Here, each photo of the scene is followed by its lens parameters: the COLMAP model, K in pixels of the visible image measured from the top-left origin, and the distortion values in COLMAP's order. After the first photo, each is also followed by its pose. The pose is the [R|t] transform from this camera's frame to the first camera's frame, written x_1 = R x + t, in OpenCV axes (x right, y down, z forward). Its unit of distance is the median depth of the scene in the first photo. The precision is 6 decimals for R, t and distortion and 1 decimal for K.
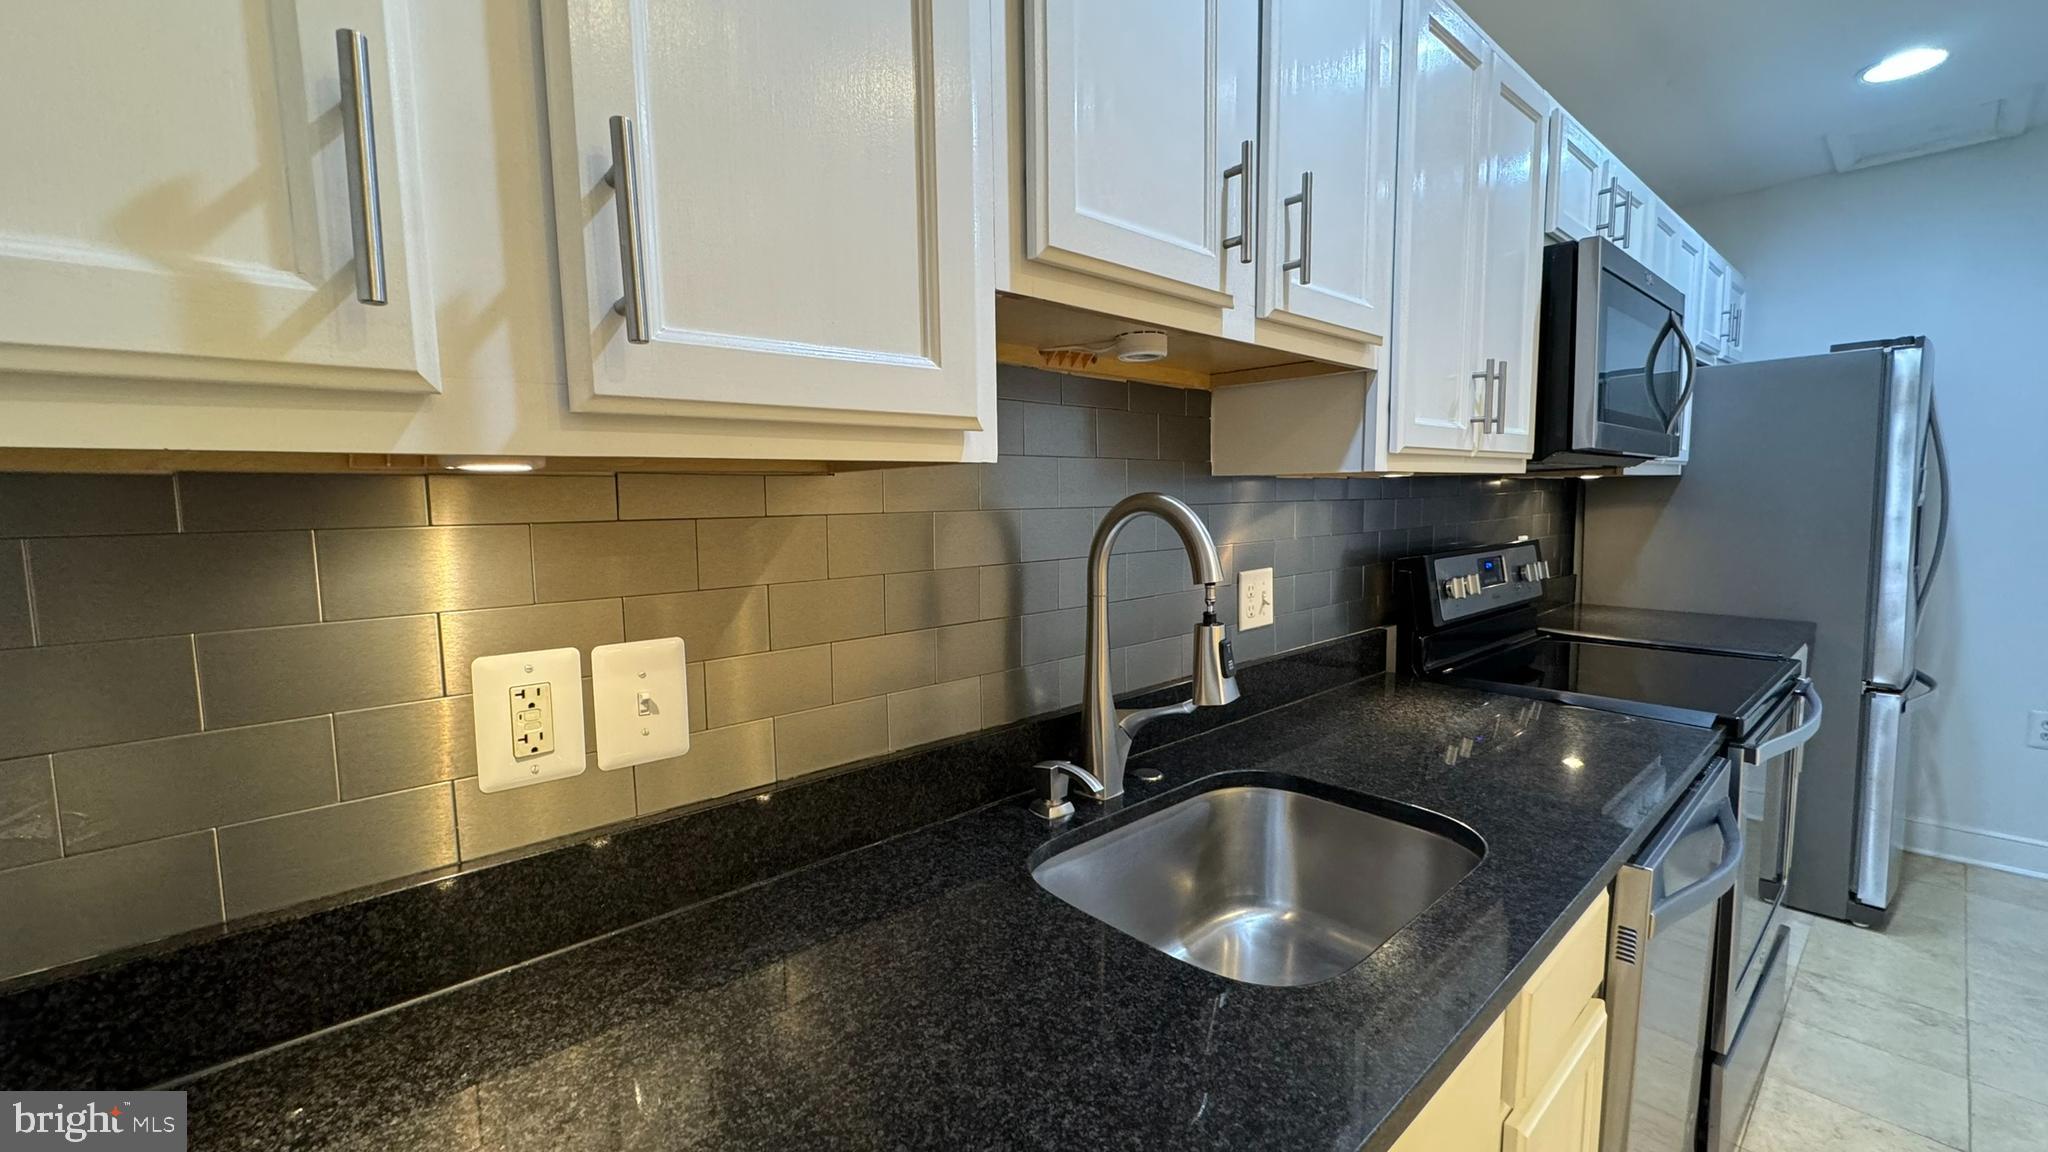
lens RADIAL K [[813.9, 0, 1020.8], [0, 813.9, 570.5], [0, 0, 1]] dist [-0.002306, 0.000440]
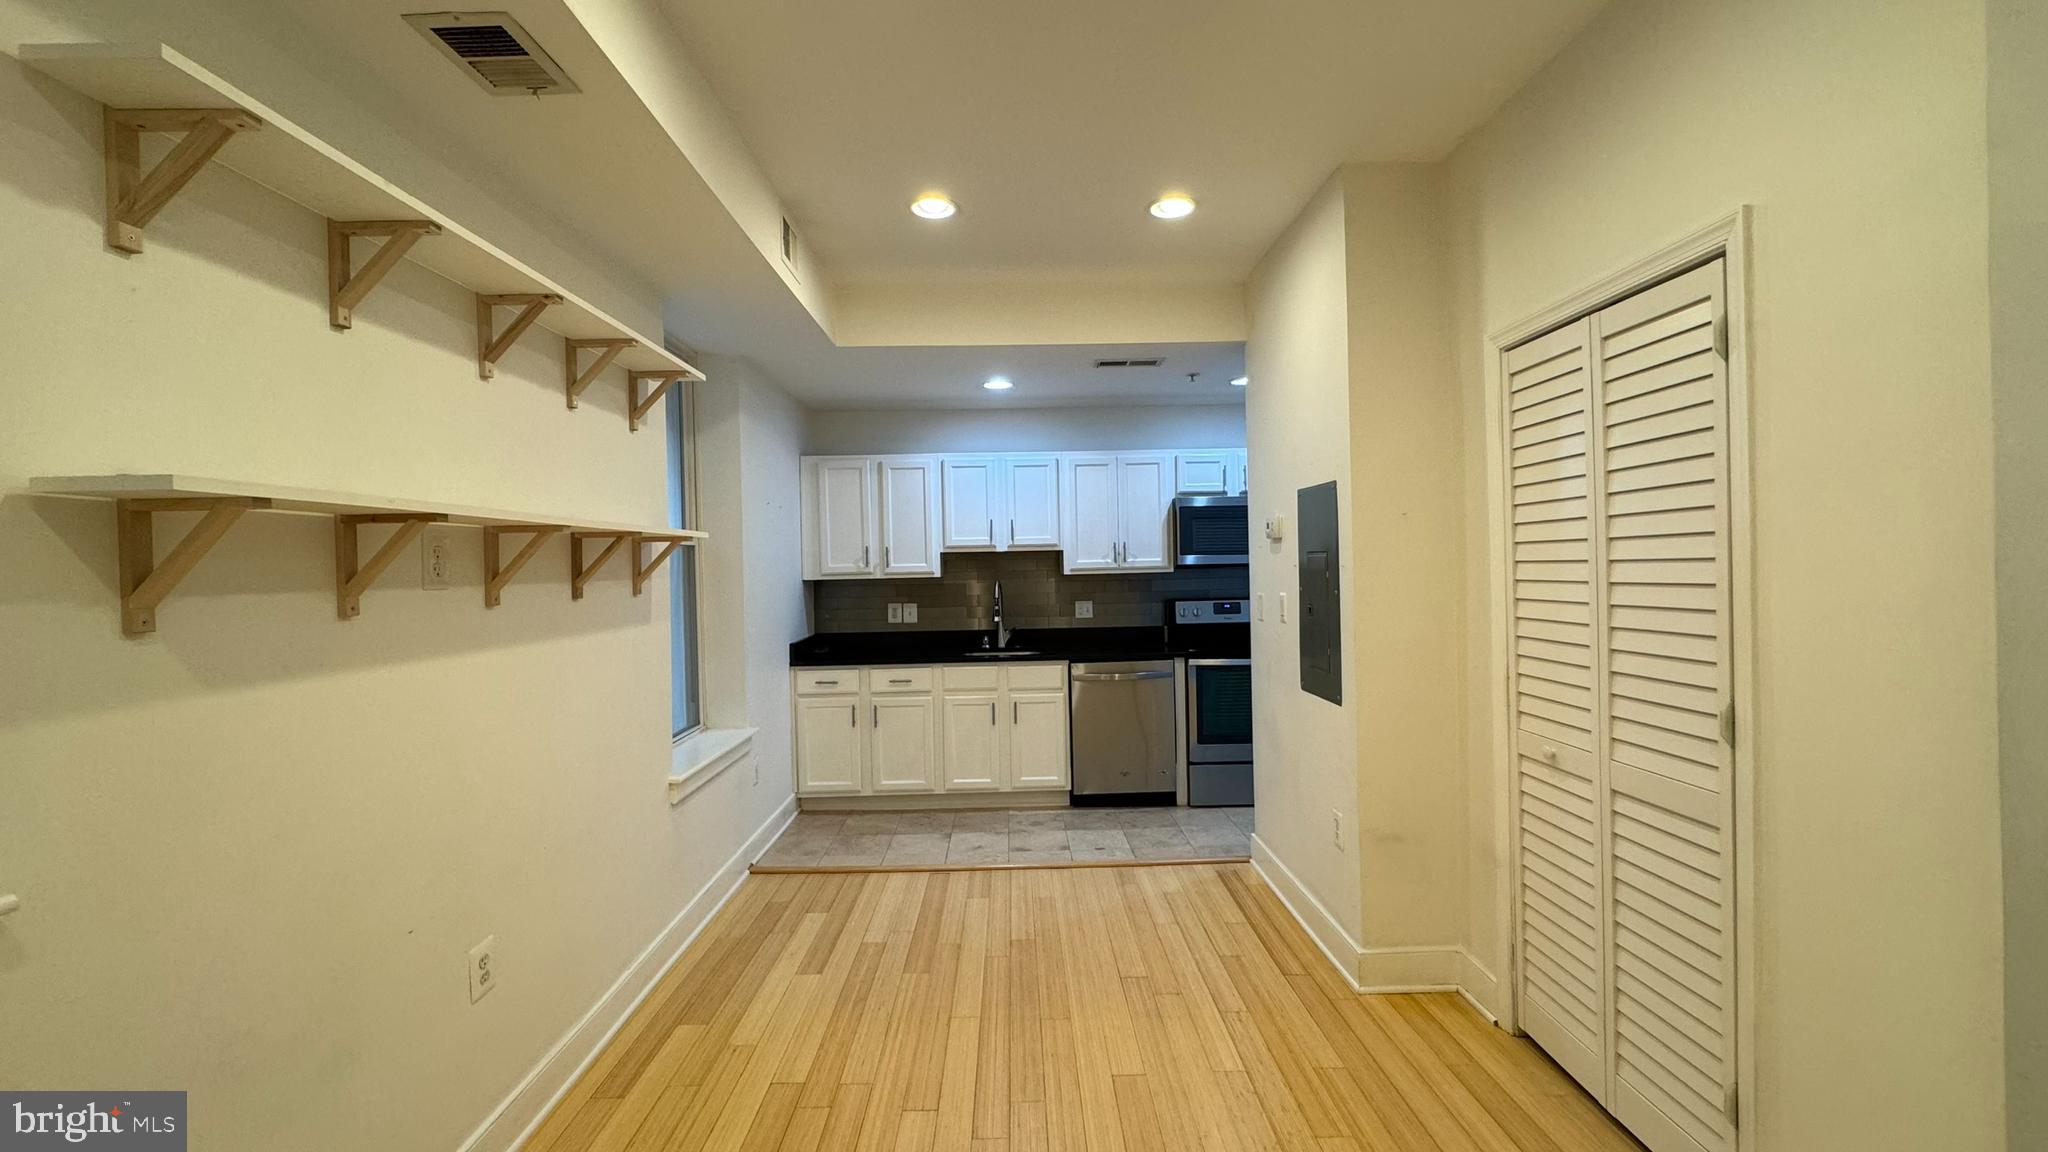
lens RADIAL K [[813.9, 0, 1022.7], [0, 813.9, 574.0], [0, 0, 1]] dist [-0.002306, 0.000440]
pose [[0.766245, 0.007147, -0.642509, 4.287296], [-0.050194, 0.997548, -0.048764, 0.122756], [0.640585, 0.069615, 0.764725, -3.316172]]
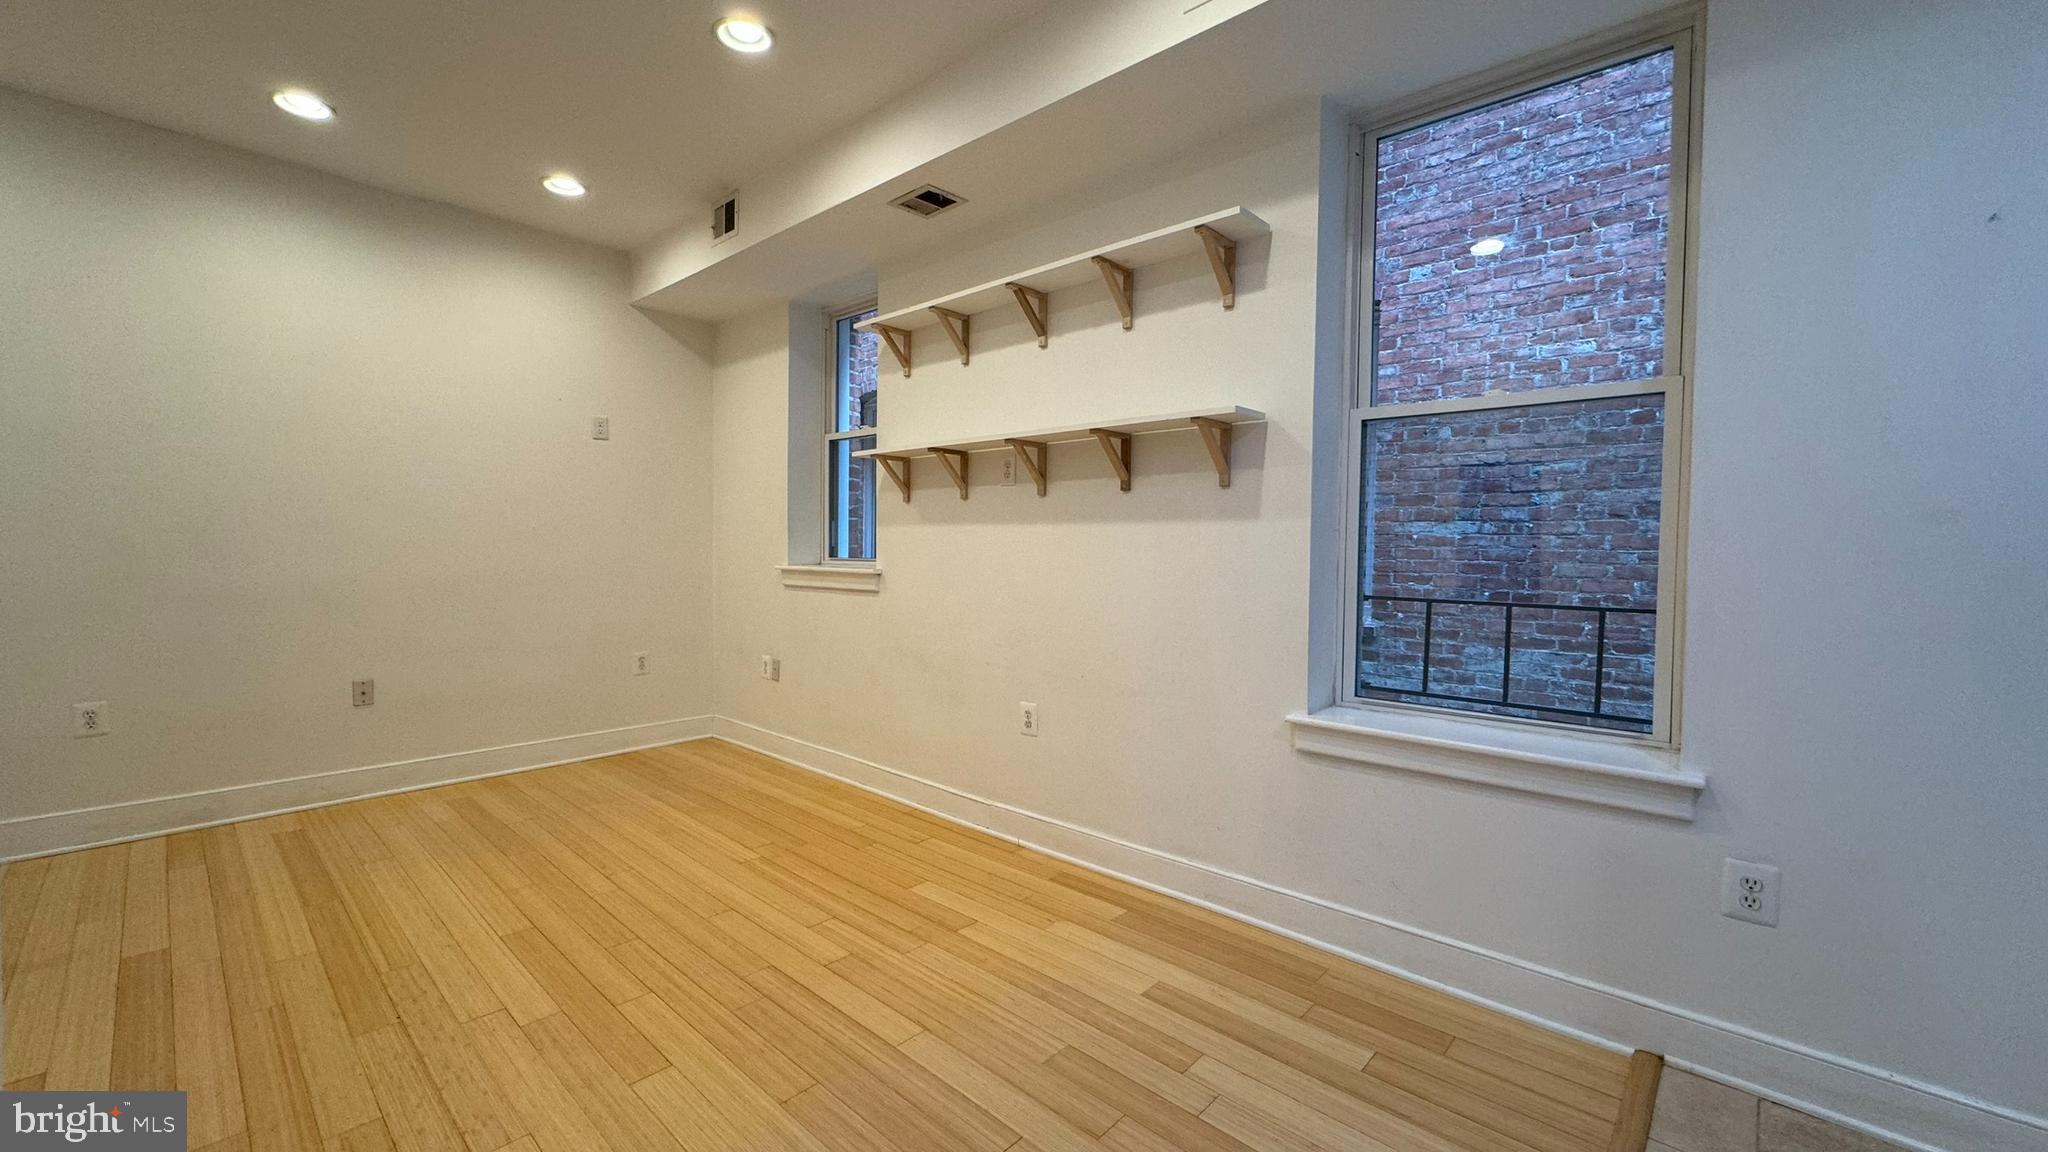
lens RADIAL K [[813.9, 0, 1023.8], [0, 813.9, 574.8], [0, 0, 1]] dist [-0.002306, 0.000440]
pose [[-0.993784, 0.008274, -0.111020, 2.081587], [-0.005607, 0.992249, 0.124135, 0.077689], [0.111187, 0.123986, -0.986035, 1.149269]]
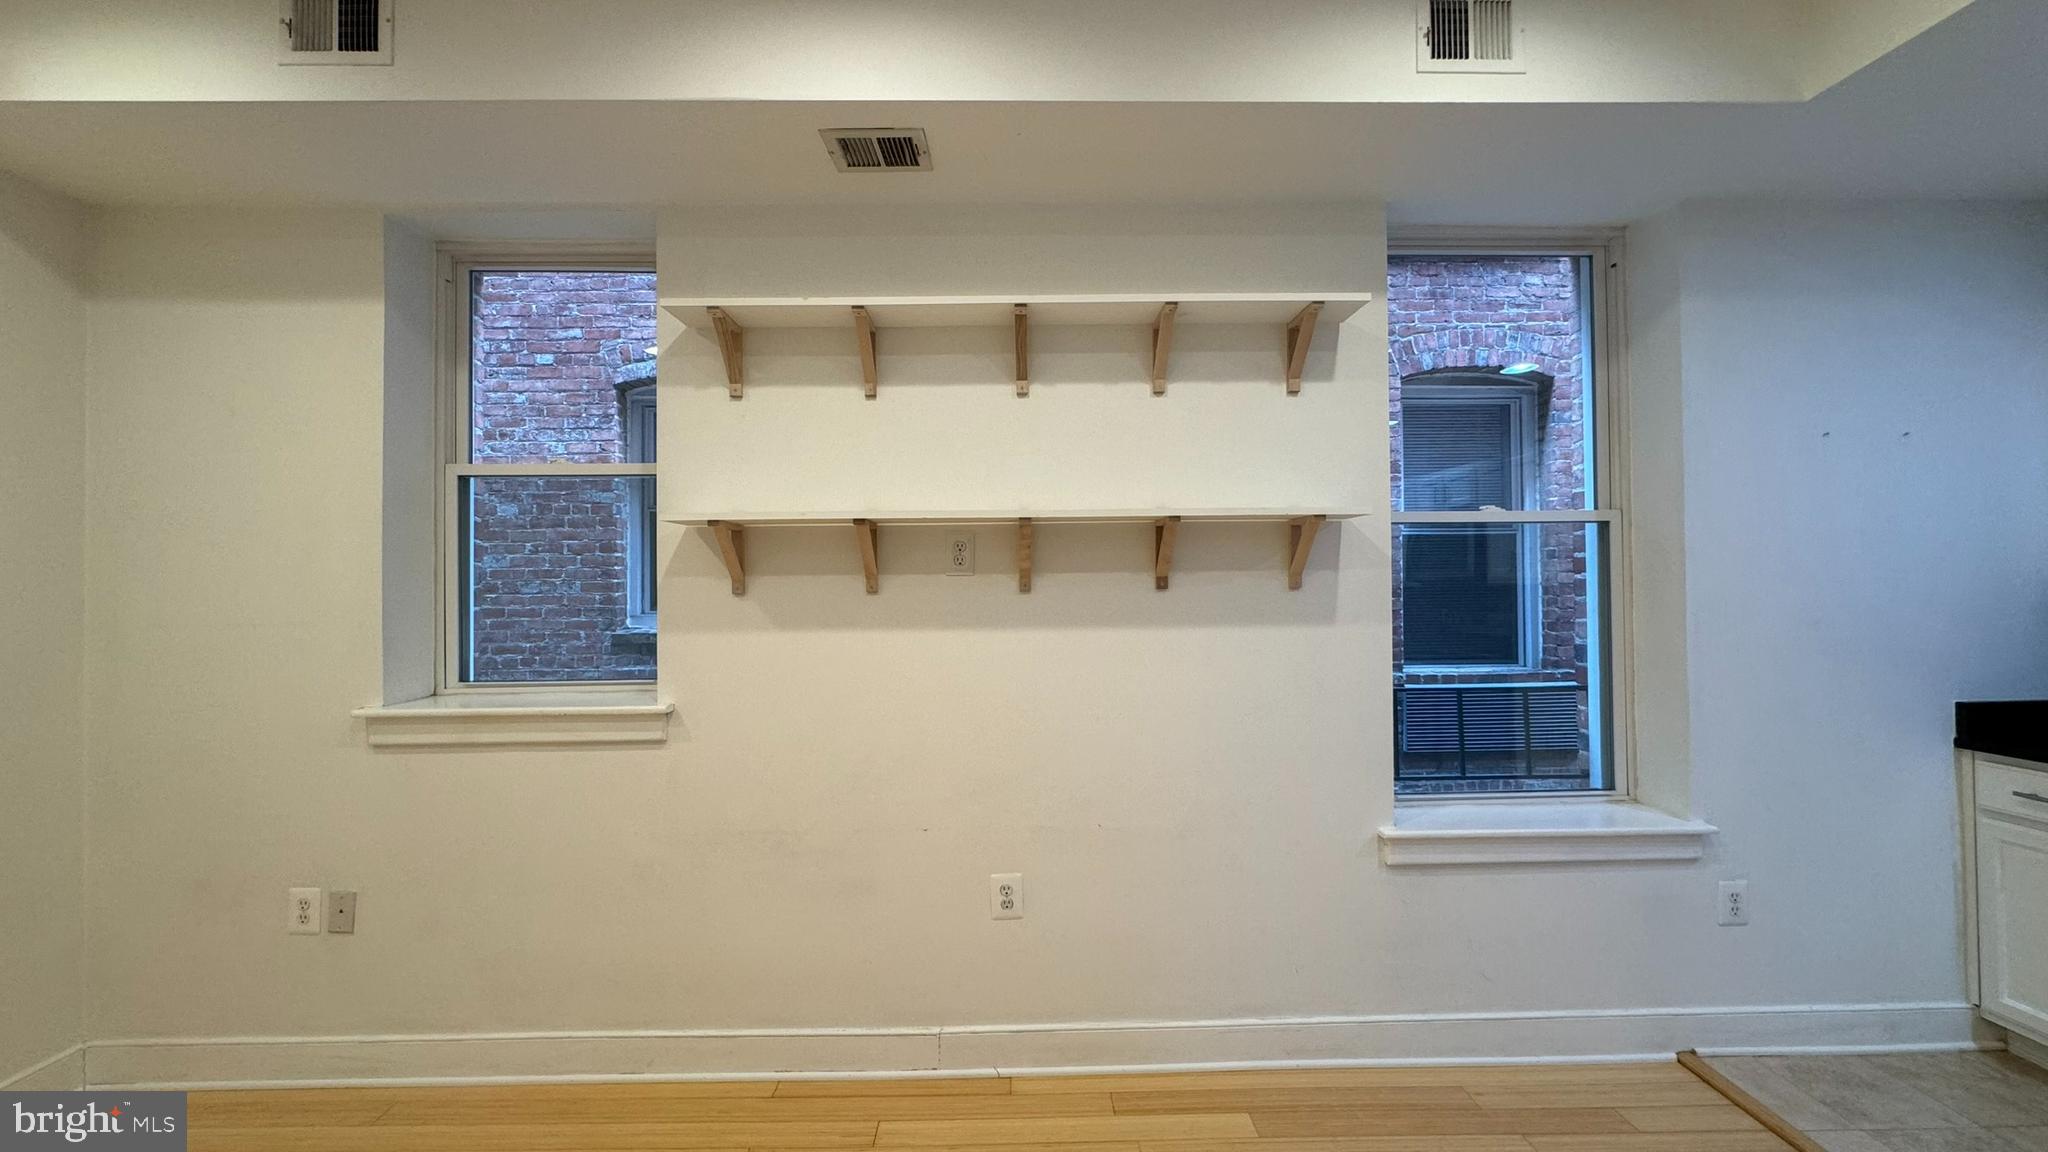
lens RADIAL K [[813.9, 0, 1020.0], [0, 813.9, 573.7], [0, 0, 1]] dist [-0.002306, 0.000440]
pose [[-0.641140, 0.014364, -0.767289, 3.697966], [-0.048993, 0.997019, 0.059603, -0.043855], [0.765858, 0.075806, -0.638525, -0.763099]]
